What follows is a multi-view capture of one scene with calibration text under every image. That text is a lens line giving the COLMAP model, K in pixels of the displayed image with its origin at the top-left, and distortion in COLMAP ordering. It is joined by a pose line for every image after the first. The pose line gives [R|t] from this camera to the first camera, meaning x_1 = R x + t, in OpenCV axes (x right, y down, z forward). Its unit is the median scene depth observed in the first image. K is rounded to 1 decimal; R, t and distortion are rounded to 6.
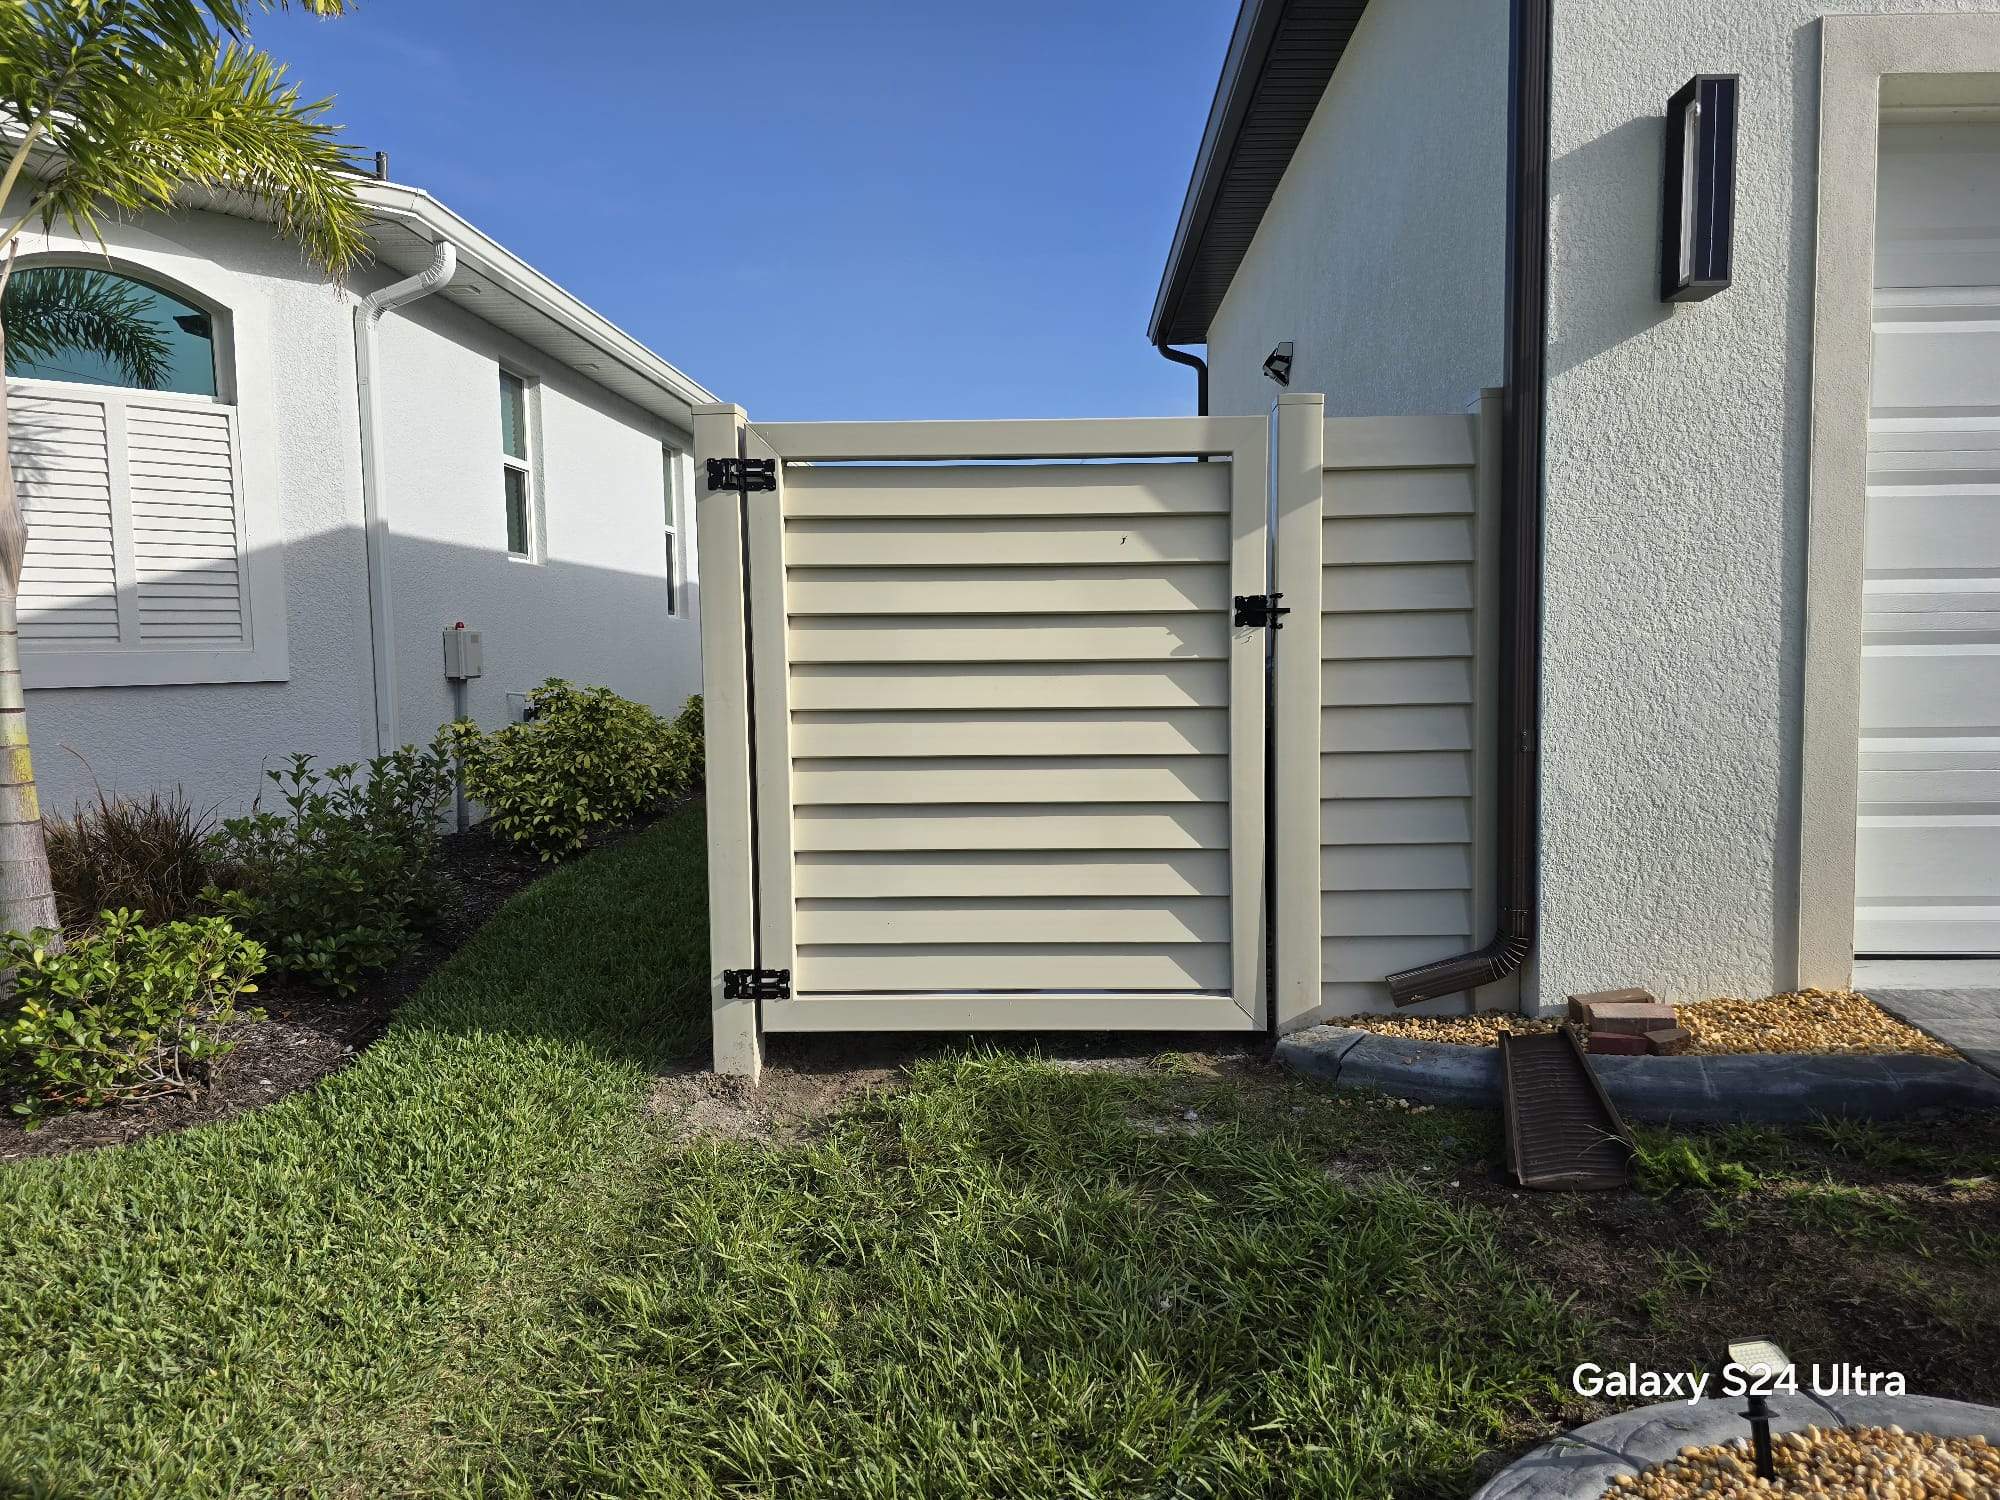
lens RADIAL K [[1347.6, 0, 1013.9], [0, 1347.6, 740.2], [0, 0, 1]] dist [0.046916, -0.009457]
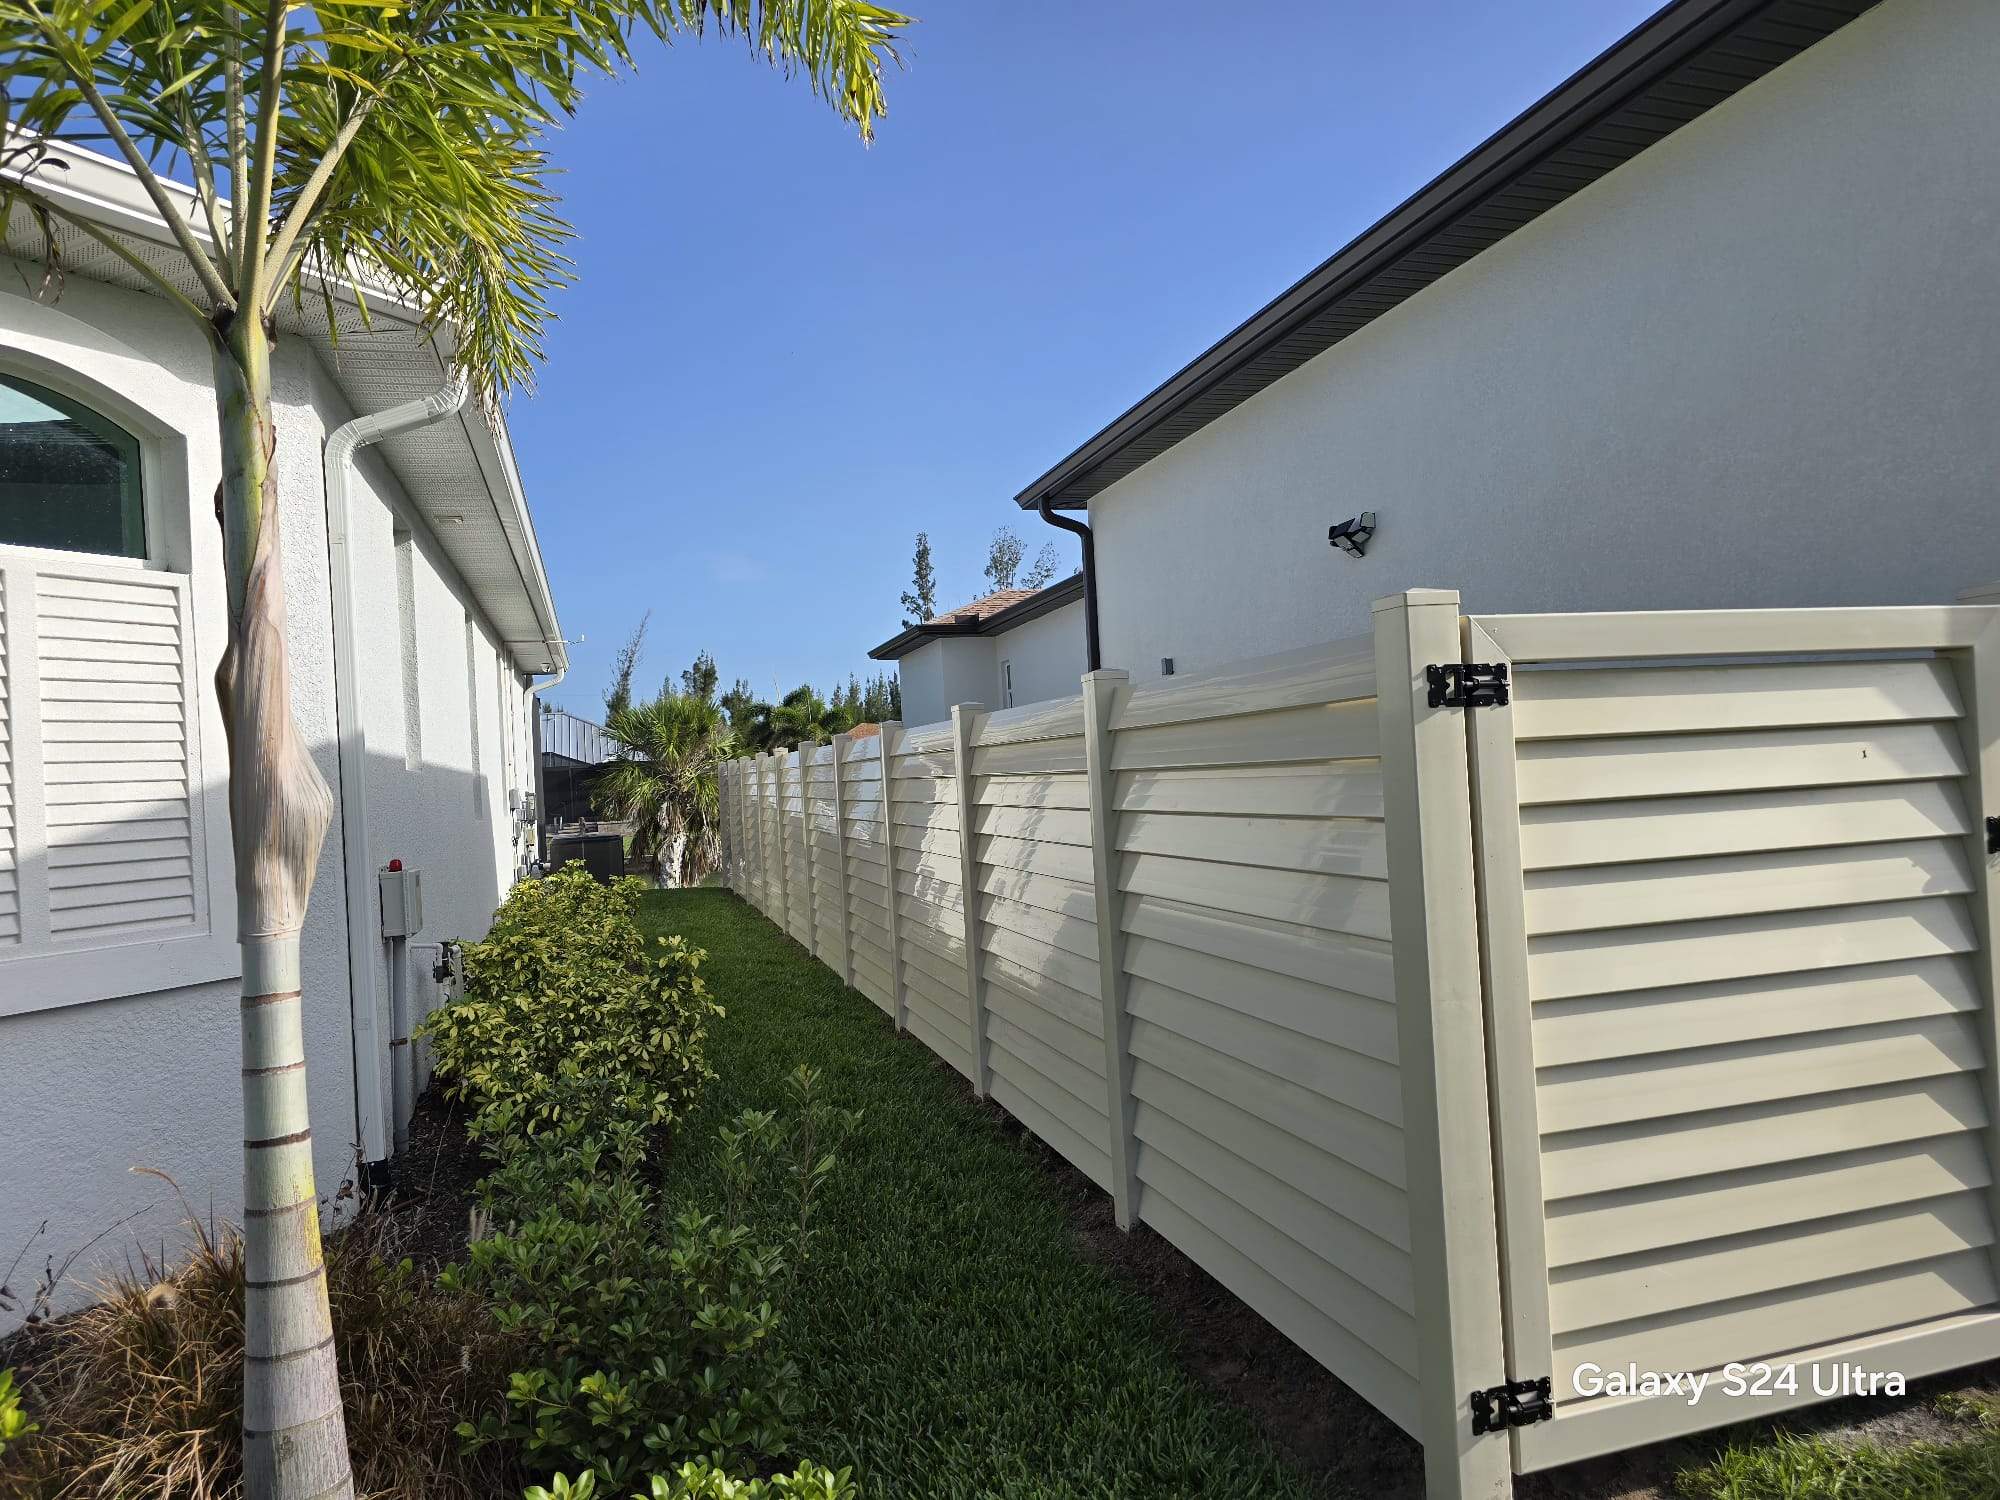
lens RADIAL K [[1351.4, 0, 1045.8], [0, 1351.4, 748.8], [0, 0, 1]] dist [0.062651, -0.050447]
pose [[0.942764, -0.033352, 0.331788, -0.654851], [0.068392, 0.993173, -0.094497, -0.107430], [-0.326371, 0.111780, 0.938609, 0.387092]]
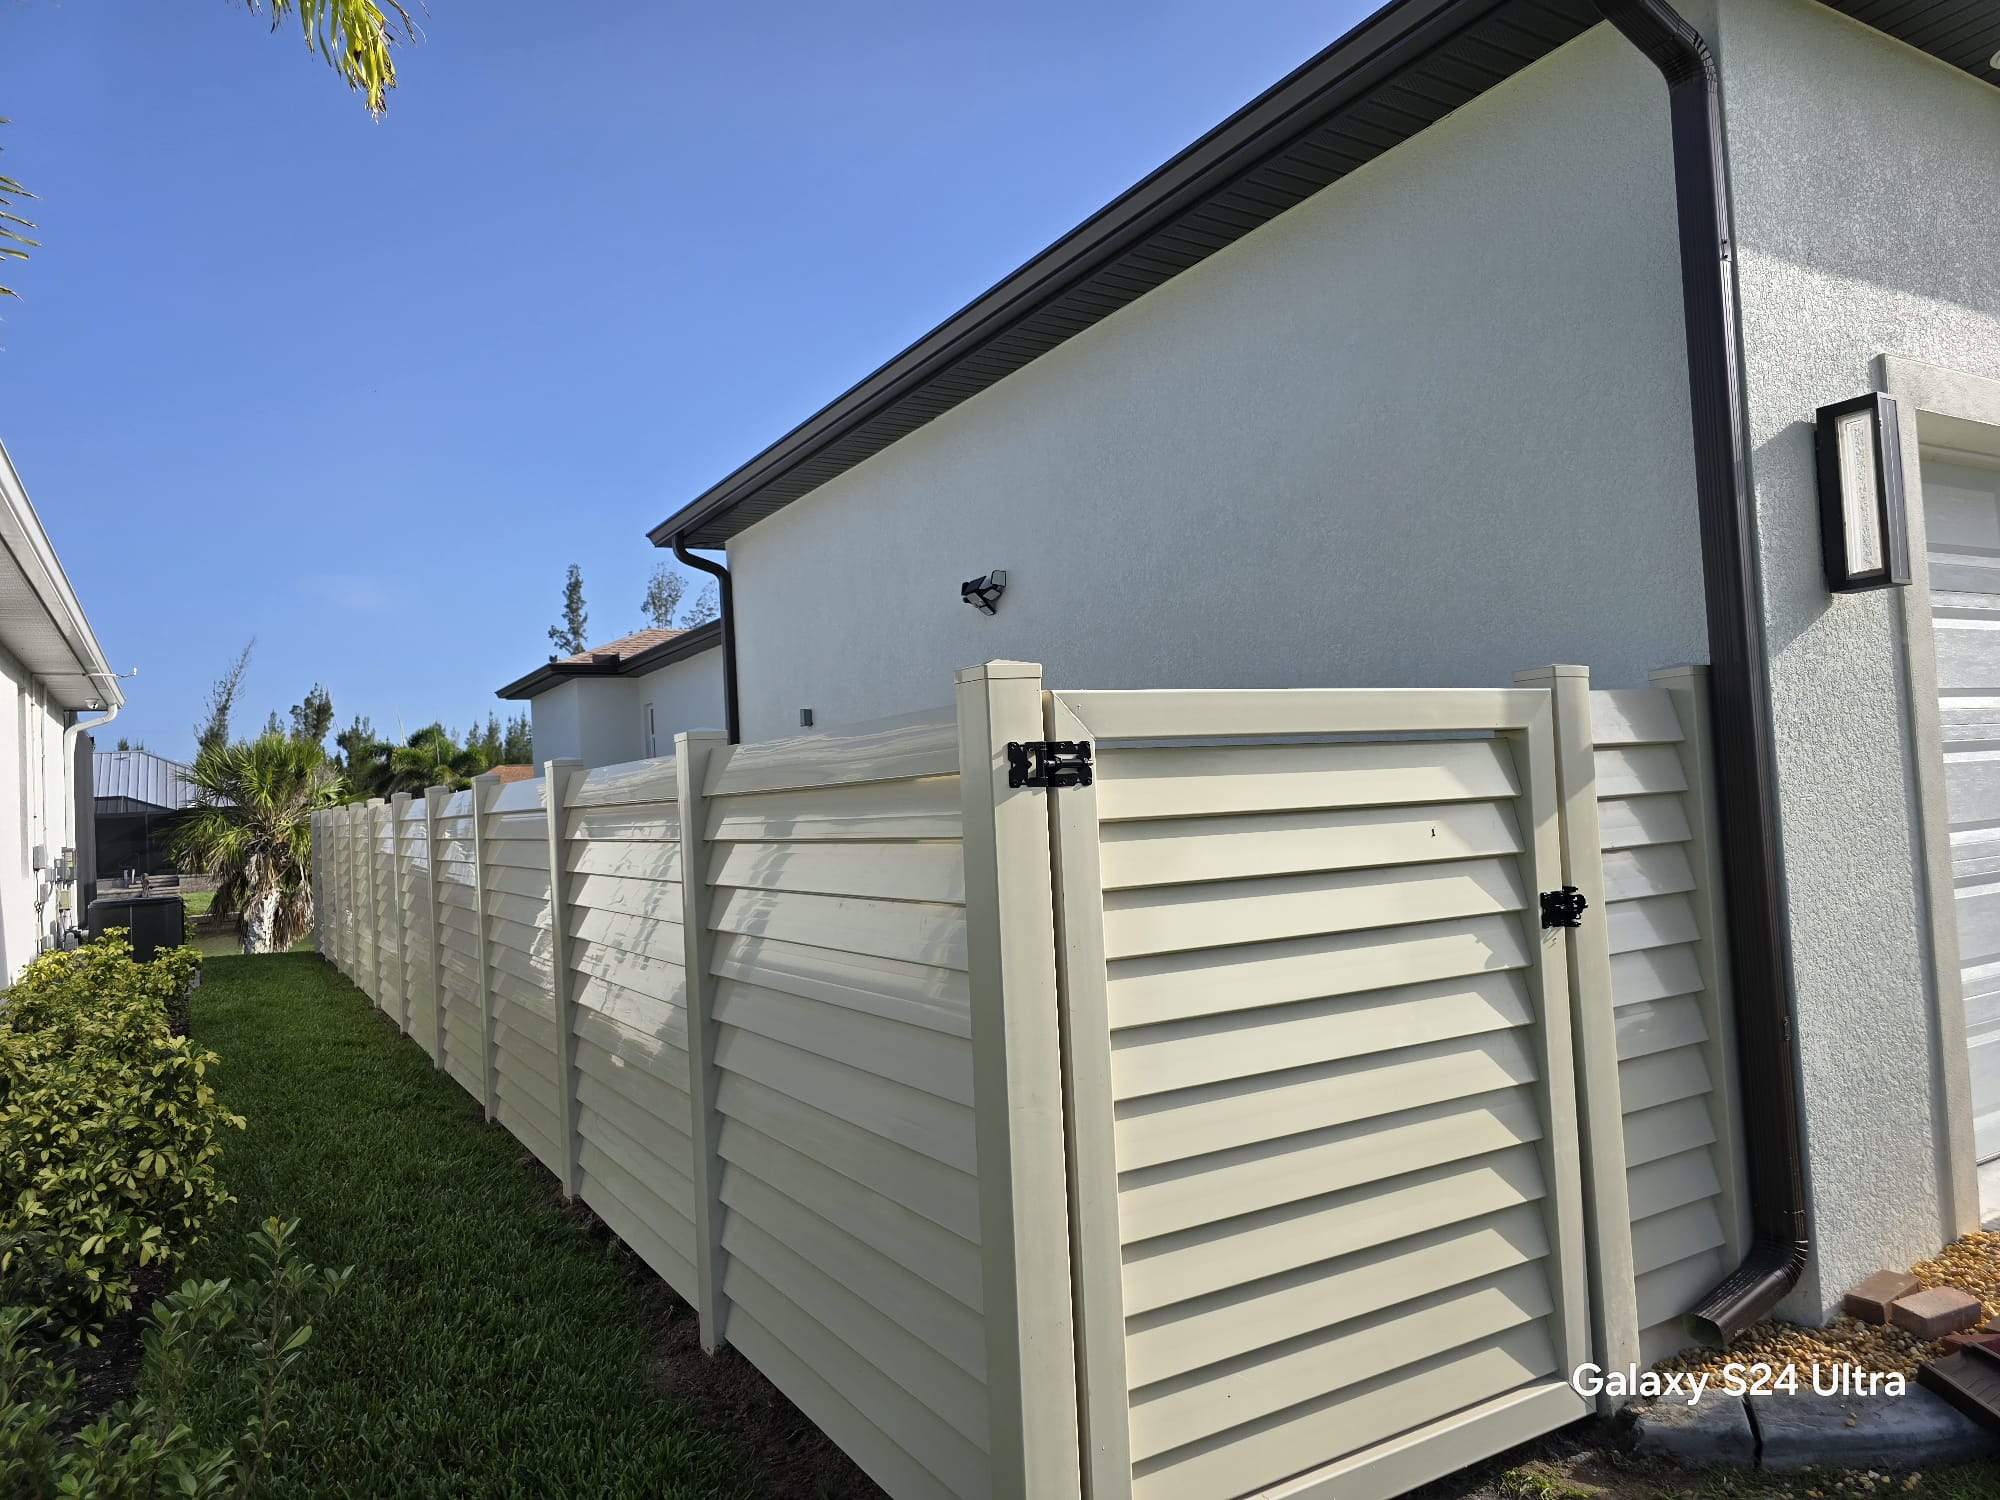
lens RADIAL K [[1351.4, 0, 1017.9], [0, 1351.4, 751.7], [0, 0, 1]] dist [0.062651, -0.050447]
pose [[0.845397, -0.013705, 0.533963, -0.574747], [0.083801, 0.990694, -0.107251, -0.129615], [-0.527524, 0.135416, 0.838678, 0.431823]]
